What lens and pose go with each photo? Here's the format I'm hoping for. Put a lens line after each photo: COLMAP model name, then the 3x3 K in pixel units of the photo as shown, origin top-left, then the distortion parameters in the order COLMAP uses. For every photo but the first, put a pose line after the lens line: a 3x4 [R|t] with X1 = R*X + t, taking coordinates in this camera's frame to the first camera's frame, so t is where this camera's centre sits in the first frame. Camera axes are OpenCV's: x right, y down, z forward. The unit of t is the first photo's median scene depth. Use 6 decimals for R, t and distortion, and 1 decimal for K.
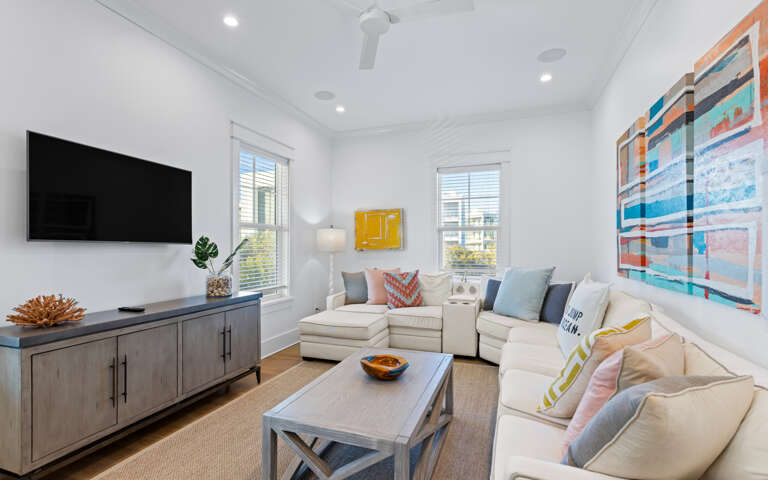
lens RADIAL K [[353.2, 0, 384.1], [0, 353.2, 246.5], [0, 0, 1]] dist [-0.000227, -0.000218]
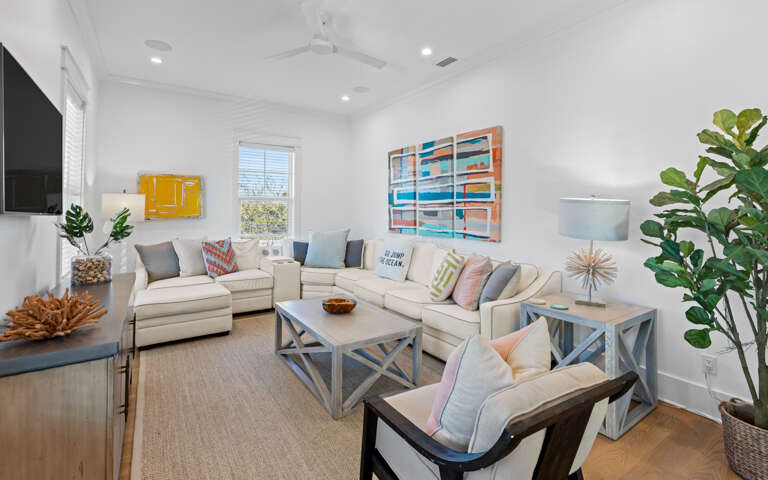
lens RADIAL K [[348.4, 0, 383.9], [0, 348.4, 203.6], [0, 0, 1]] dist [-0.000885, -0.000164]
pose [[0.591767, 0.021447, 0.805824, -0.723766], [-0.001816, 0.999679, -0.025273, -0.013048], [-0.806107, 0.013493, 0.591616, 0.041386]]
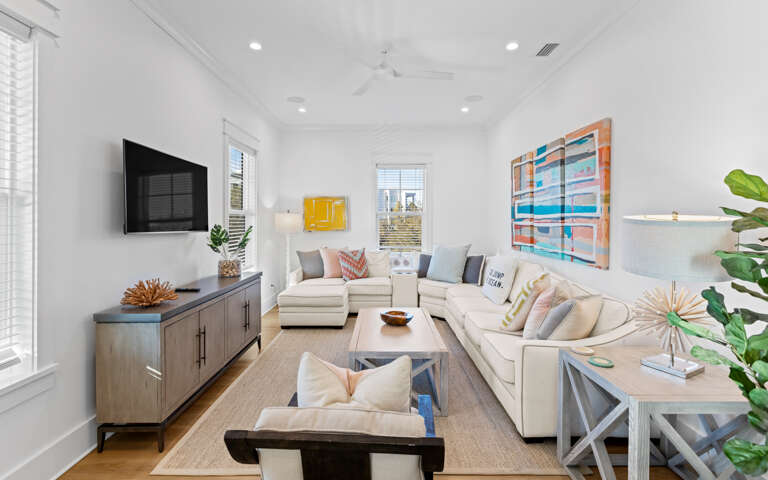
lens RADIAL K [[349.3, 0, 383.9], [0, 349.3, 222.1], [0, 0, 1]] dist [-0.000185, 0.000092]
pose [[0.939777, 0.000822, 0.341788, -0.394058], [-0.001238, 0.999999, 0.000998, -0.037727], [-0.341786, -0.001361, 0.939777, -0.241943]]
